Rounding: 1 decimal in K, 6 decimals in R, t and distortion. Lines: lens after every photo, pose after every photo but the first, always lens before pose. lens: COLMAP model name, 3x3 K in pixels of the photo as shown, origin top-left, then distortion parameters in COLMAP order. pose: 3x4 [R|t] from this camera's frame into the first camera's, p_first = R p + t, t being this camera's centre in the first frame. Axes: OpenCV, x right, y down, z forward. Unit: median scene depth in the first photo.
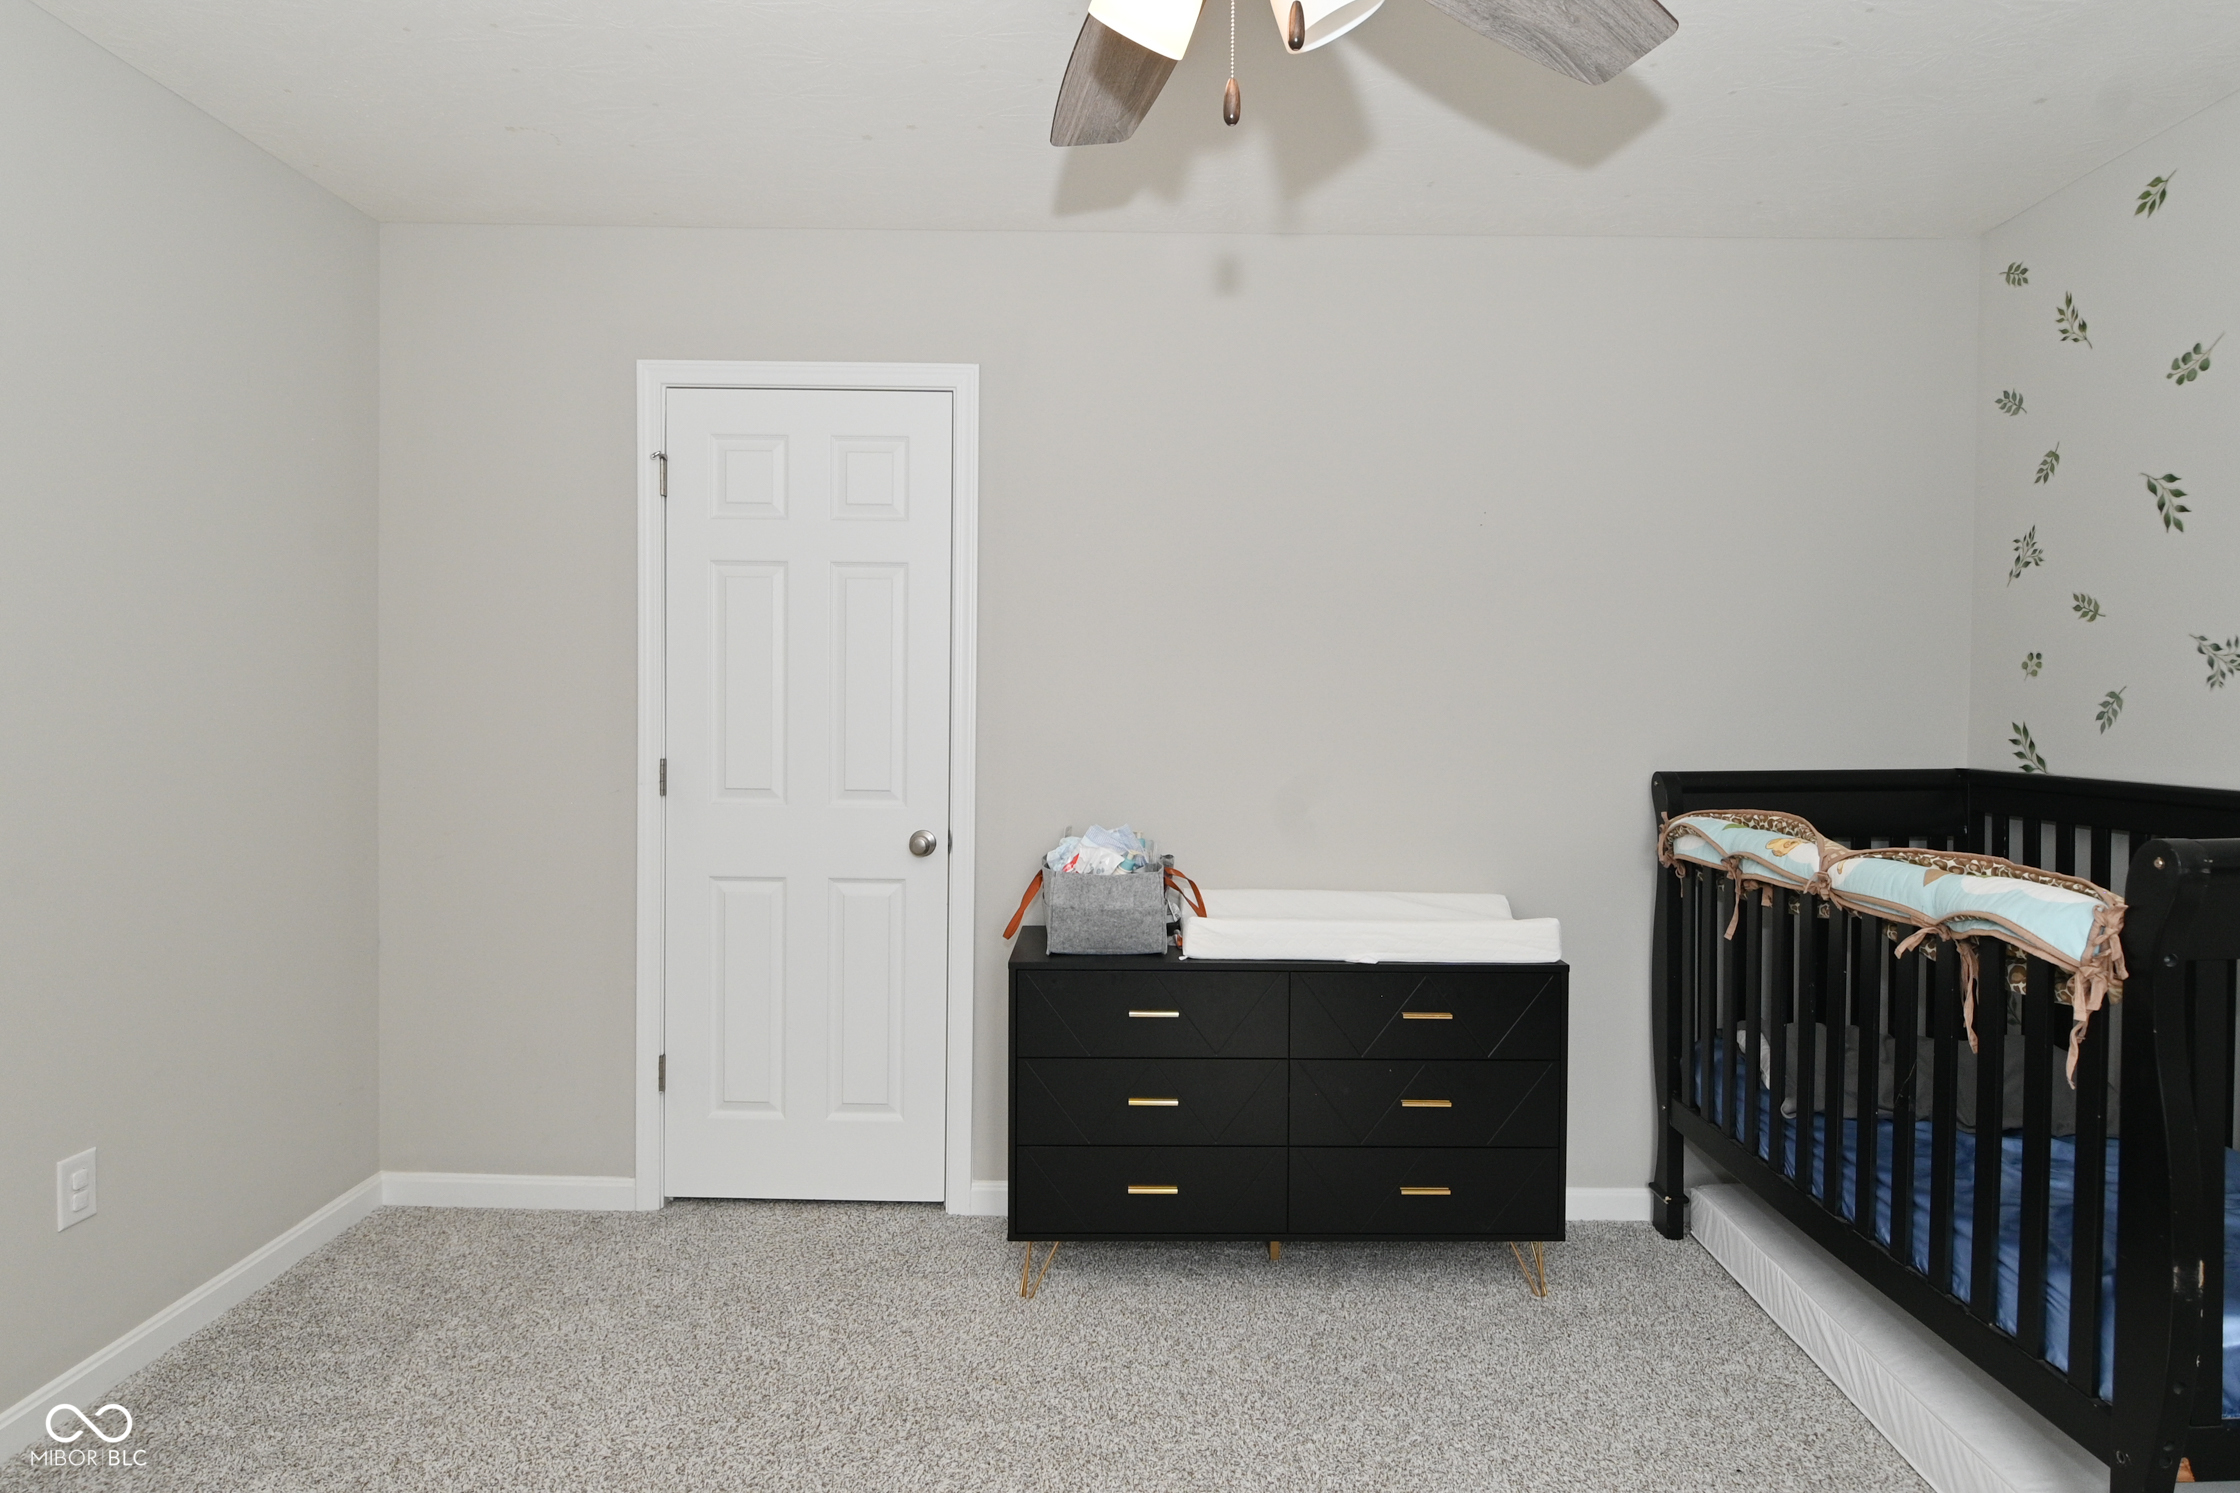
lens RADIAL K [[1179.5, 0, 1127.4], [0, 1179.5, 727.5], [0, 0, 1]] dist [0.025211, -0.034758]
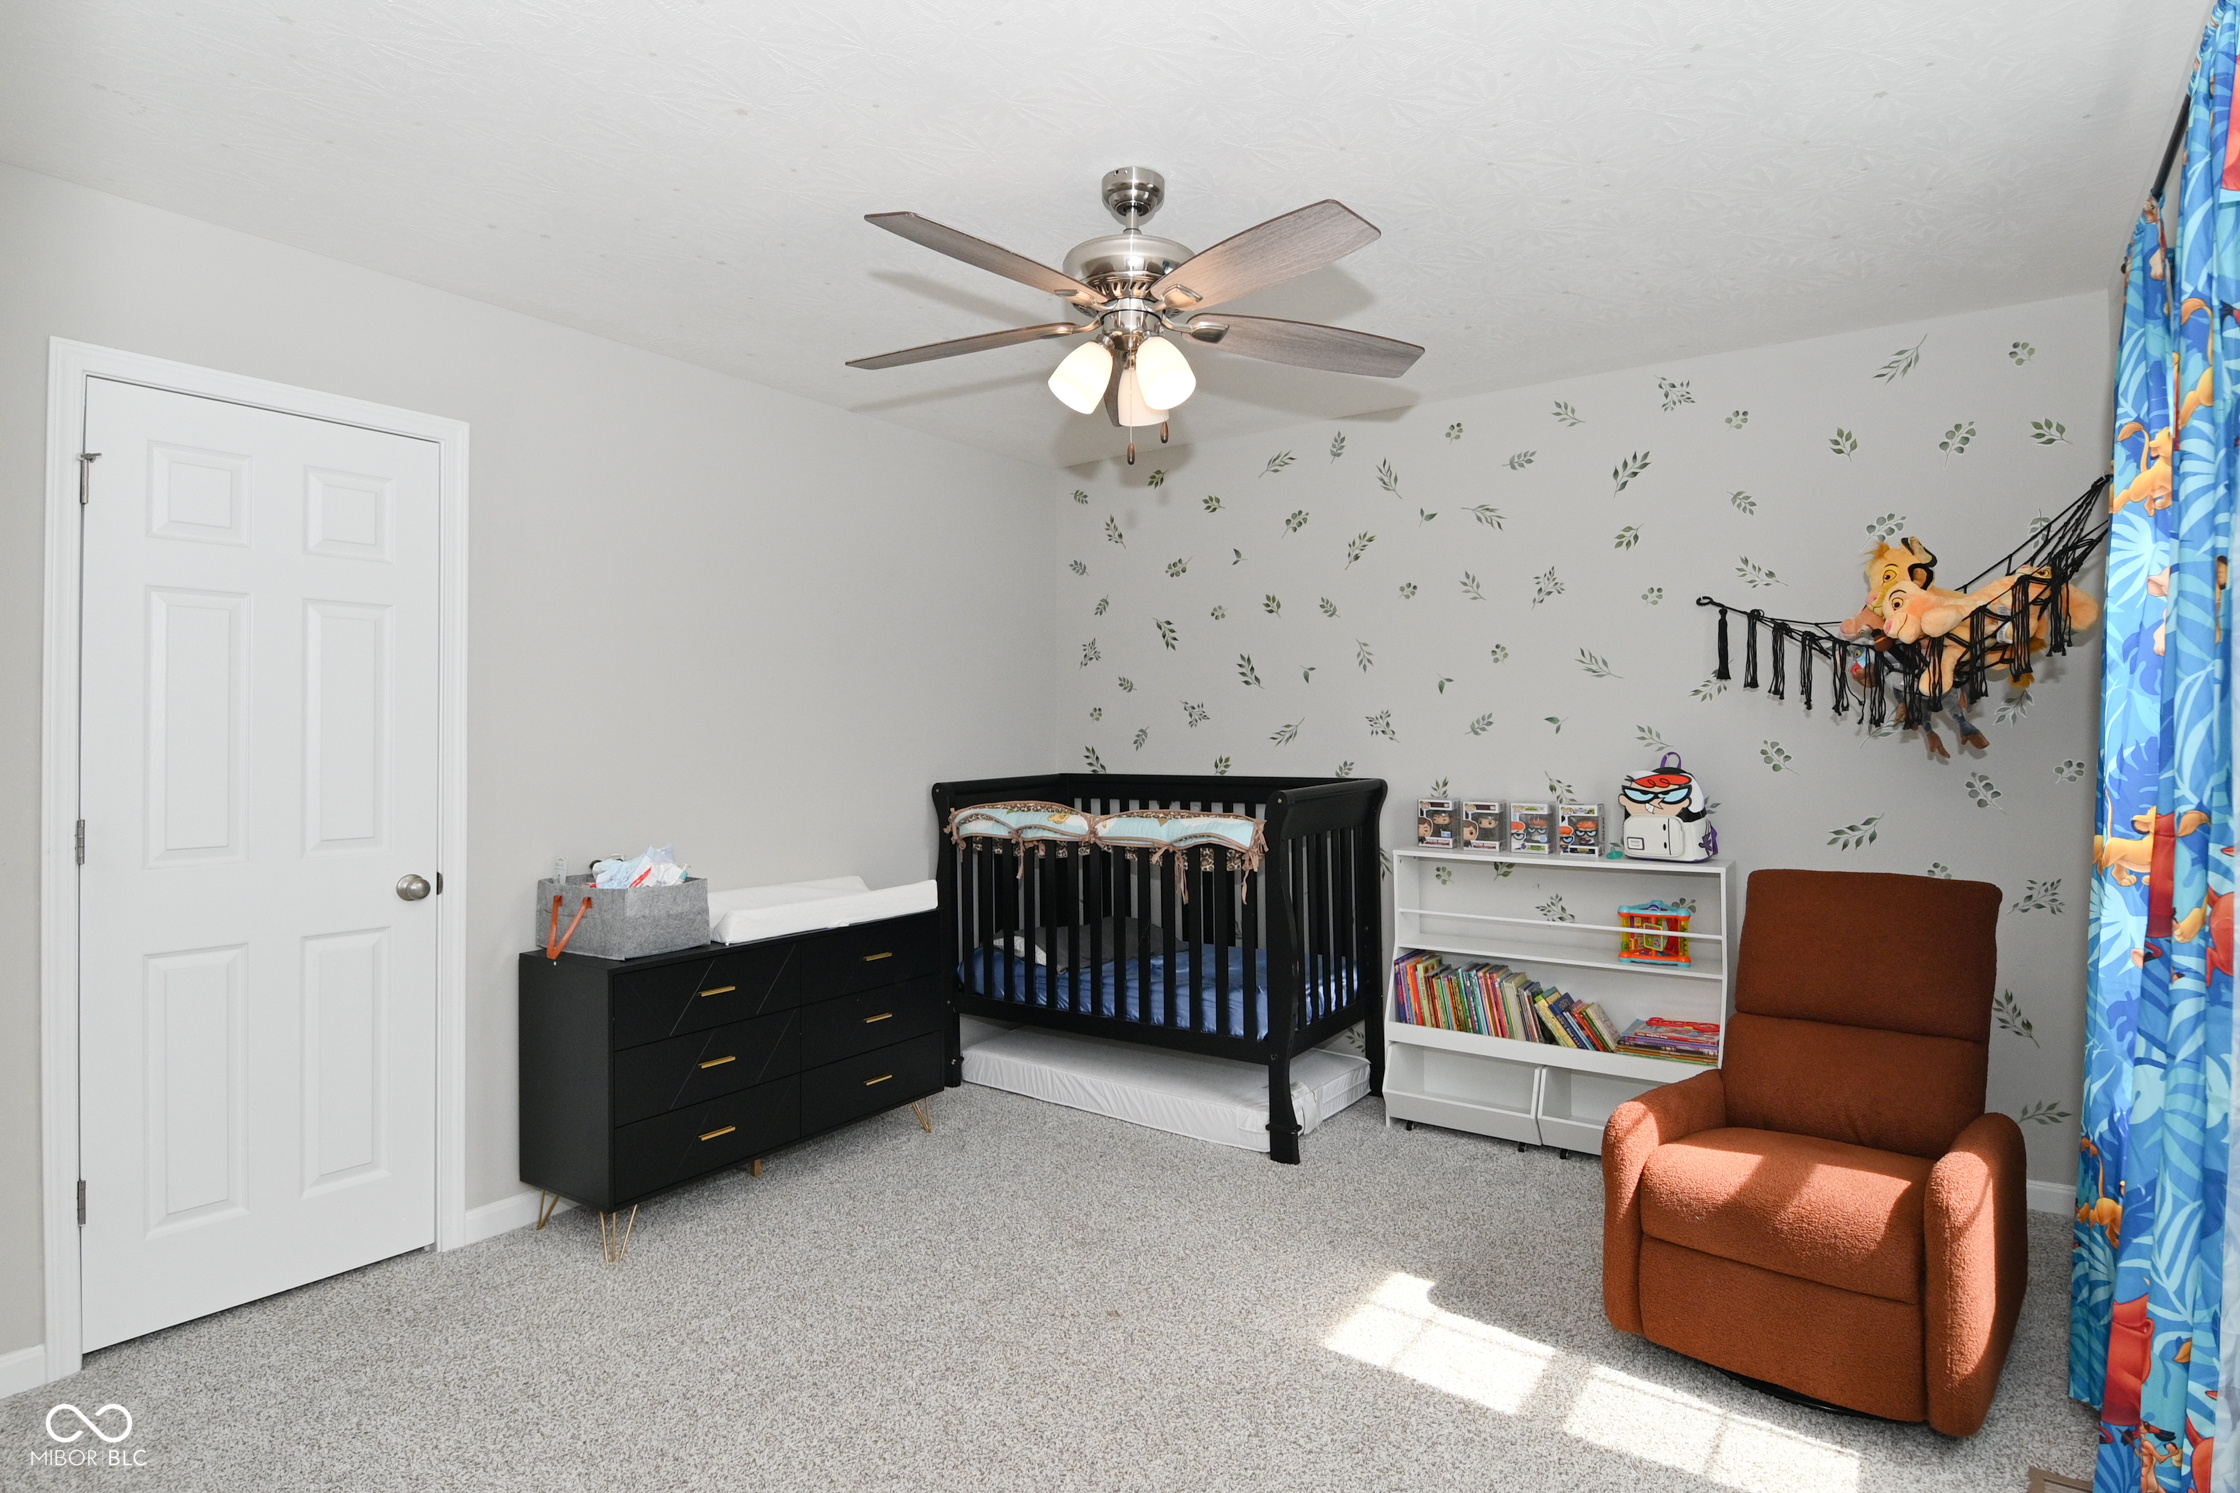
lens RADIAL K [[1179.5, 0, 1127.4], [0, 1179.5, 727.5], [0, 0, 1]] dist [0.025211, -0.034758]
pose [[0.570369, -0.004669, 0.821376, -0.722680], [0.027721, 0.999524, -0.013569, -0.007199], [-0.820921, 0.030509, 0.570226, -0.076970]]
